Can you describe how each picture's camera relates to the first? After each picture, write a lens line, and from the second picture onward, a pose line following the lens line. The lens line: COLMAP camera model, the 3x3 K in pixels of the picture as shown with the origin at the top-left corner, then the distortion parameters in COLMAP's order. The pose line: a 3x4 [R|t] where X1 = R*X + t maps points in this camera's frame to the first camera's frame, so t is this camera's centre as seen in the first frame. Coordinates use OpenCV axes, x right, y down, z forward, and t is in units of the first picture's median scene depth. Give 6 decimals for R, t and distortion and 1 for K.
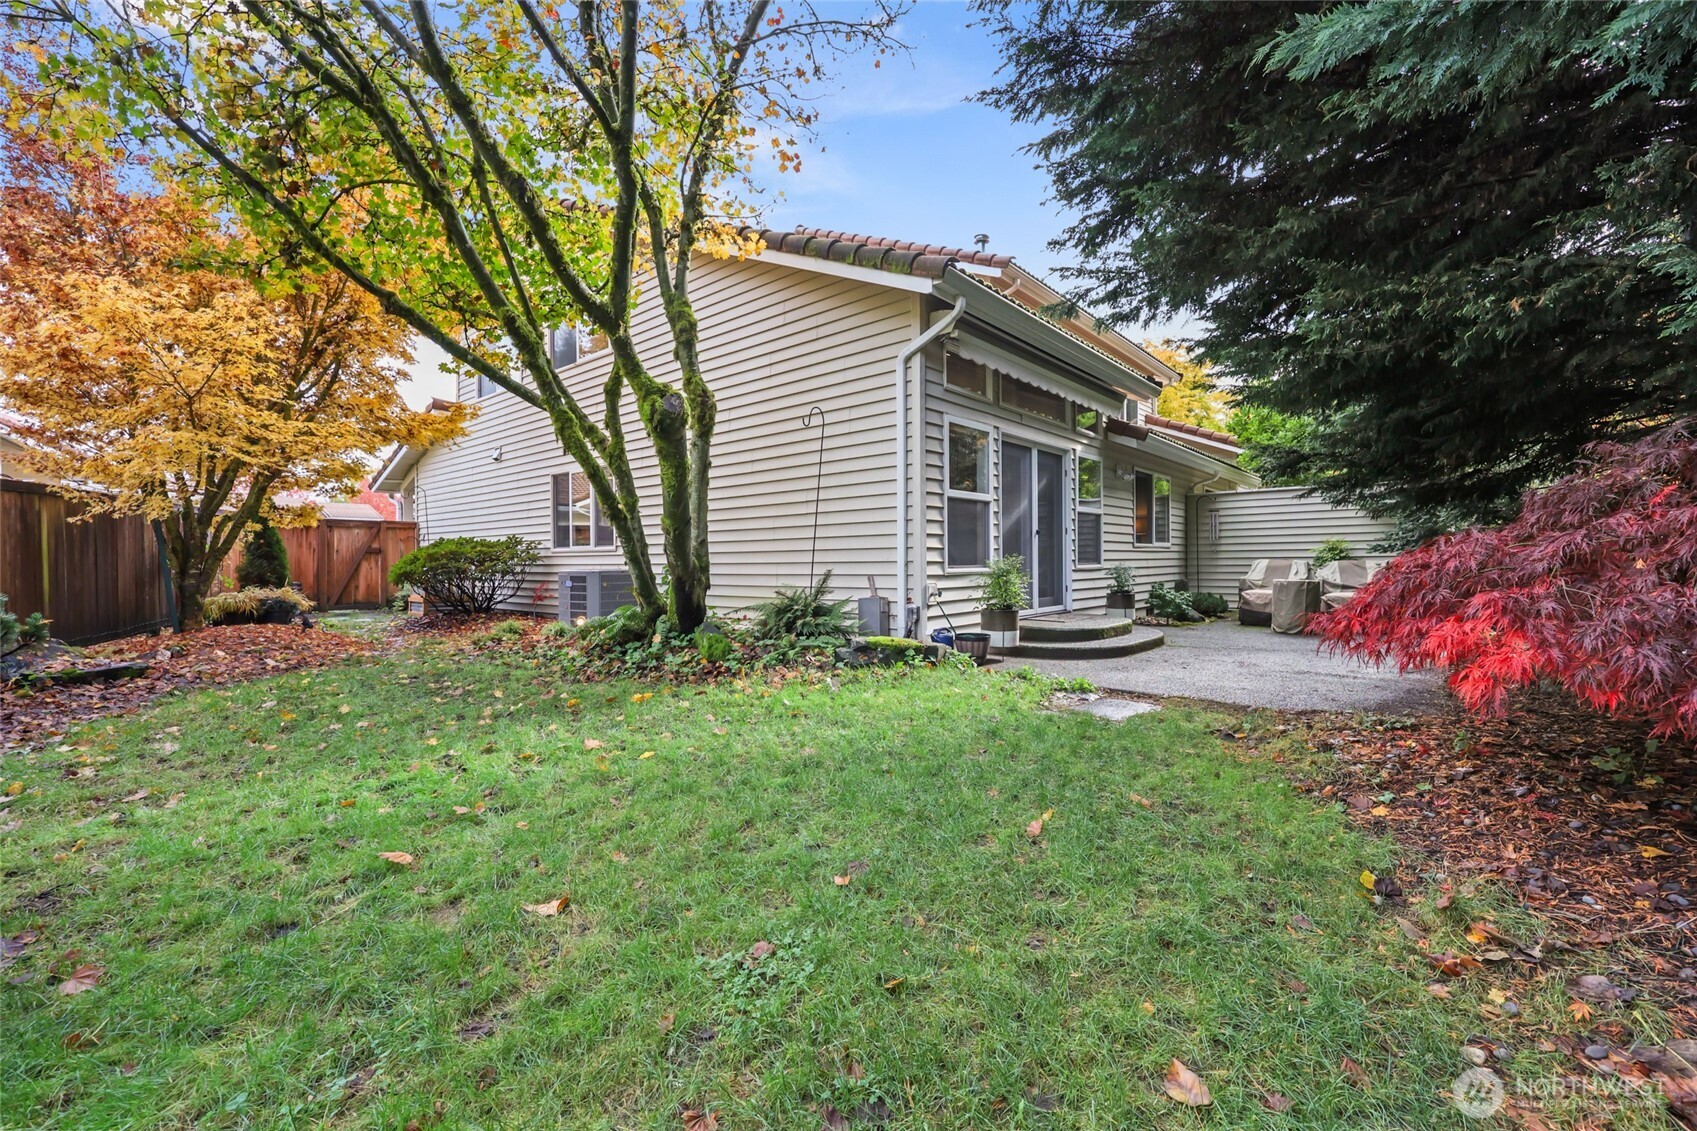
lens RADIAL K [[698.1, 0, 858.6], [0, 698.1, 560.4], [0, 0, 1]] dist [0.001986, -0.000403]
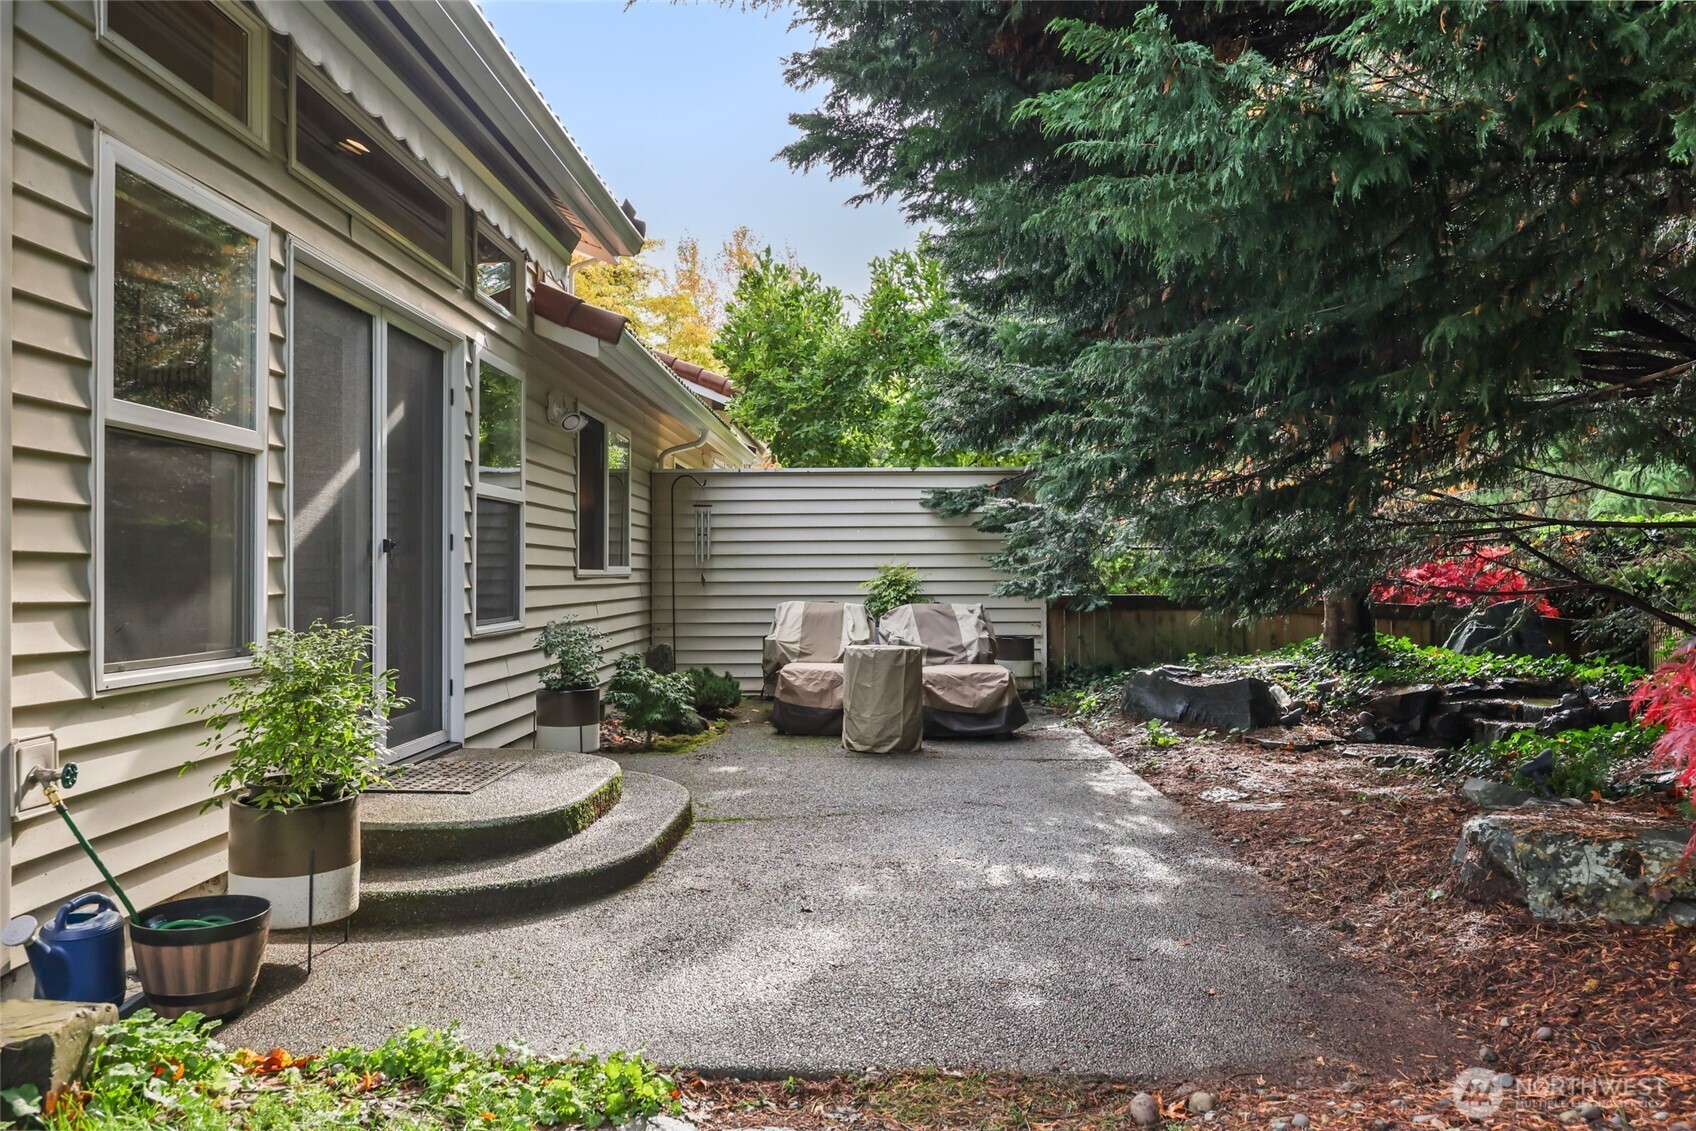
lens RADIAL K [[1224.9, 0, 855.1], [0, 1224.9, 557.2], [0, 0, 1]] dist [0.005123, -0.003333]
pose [[0.777663, 0.015842, 0.628482, 0.039284], [-0.004101, 0.999789, -0.020128, -0.020893], [-0.628669, 0.013076, 0.777563, 0.320642]]
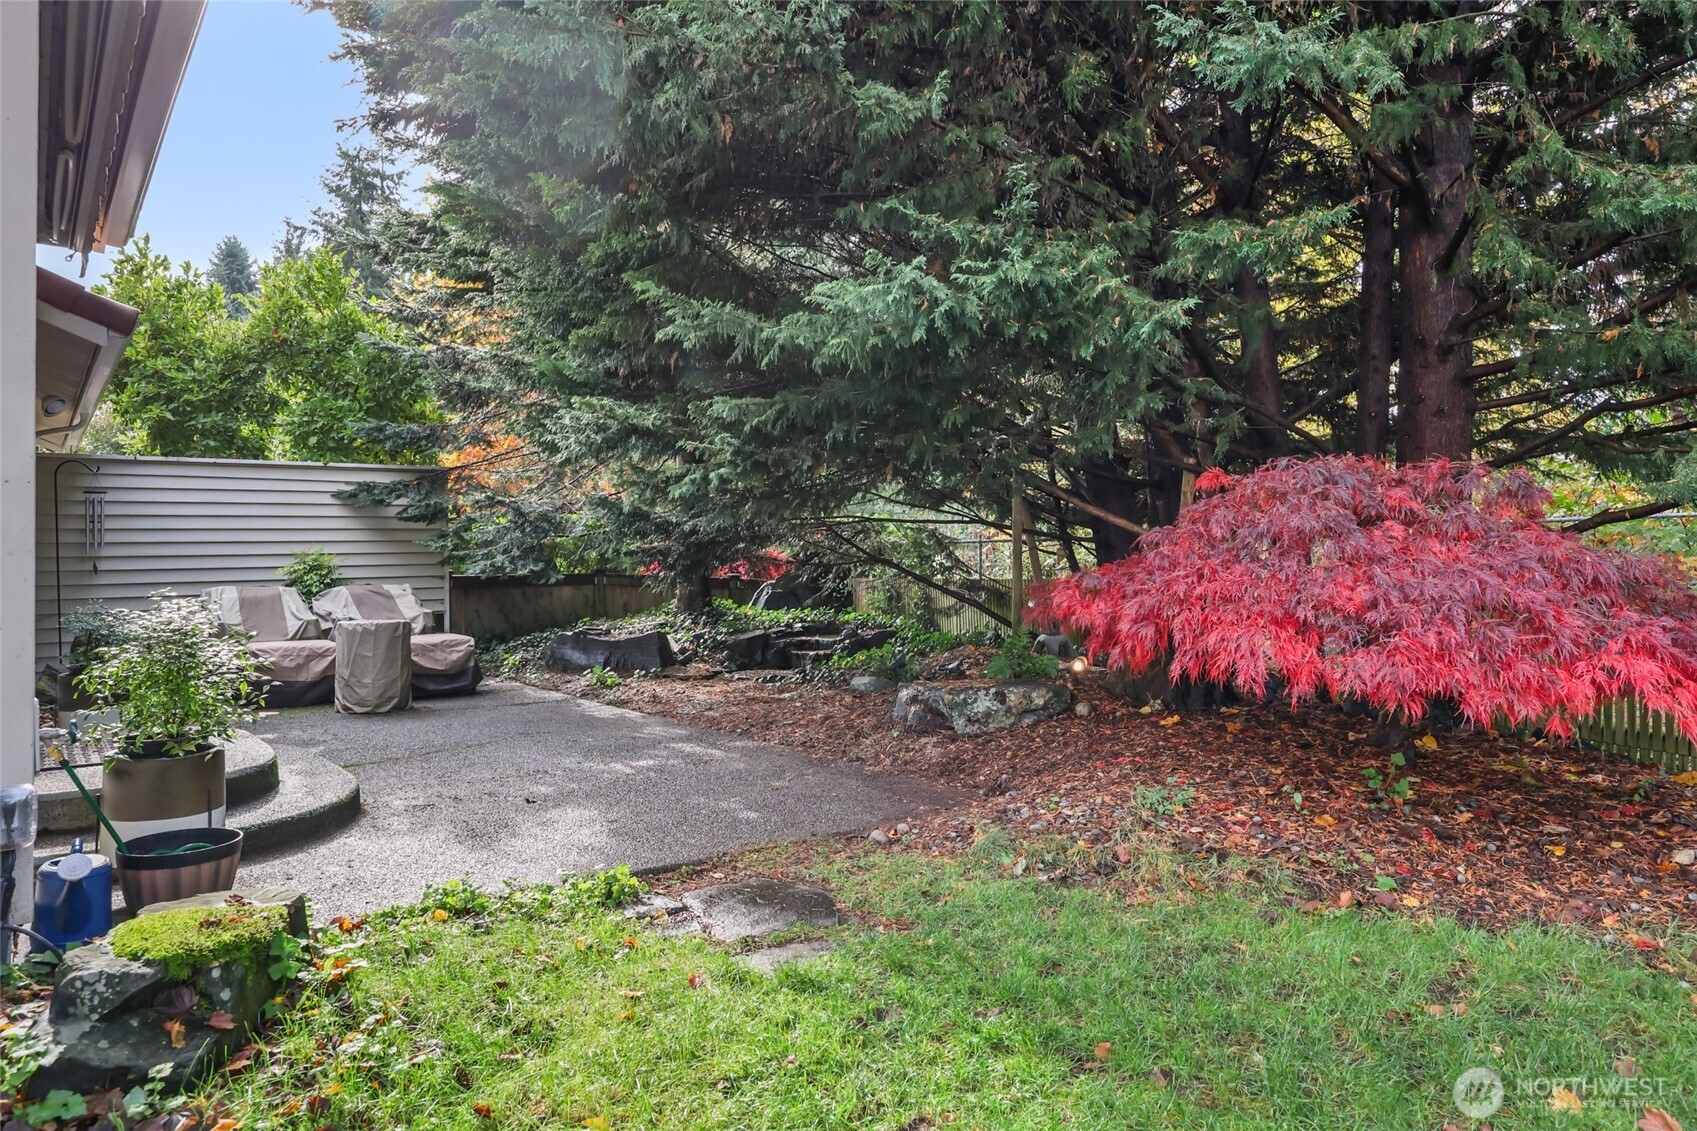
lens RADIAL K [[1091.5, 0, 864.4], [0, 1091.5, 504.6], [0, 0, 1]] dist [0.002916, 0.000466]
pose [[0.209548, 0.050896, 0.976473, -0.210128], [0.014582, 0.998371, -0.055166, -0.014010], [-0.977690, 0.025799, 0.208465, 0.415079]]
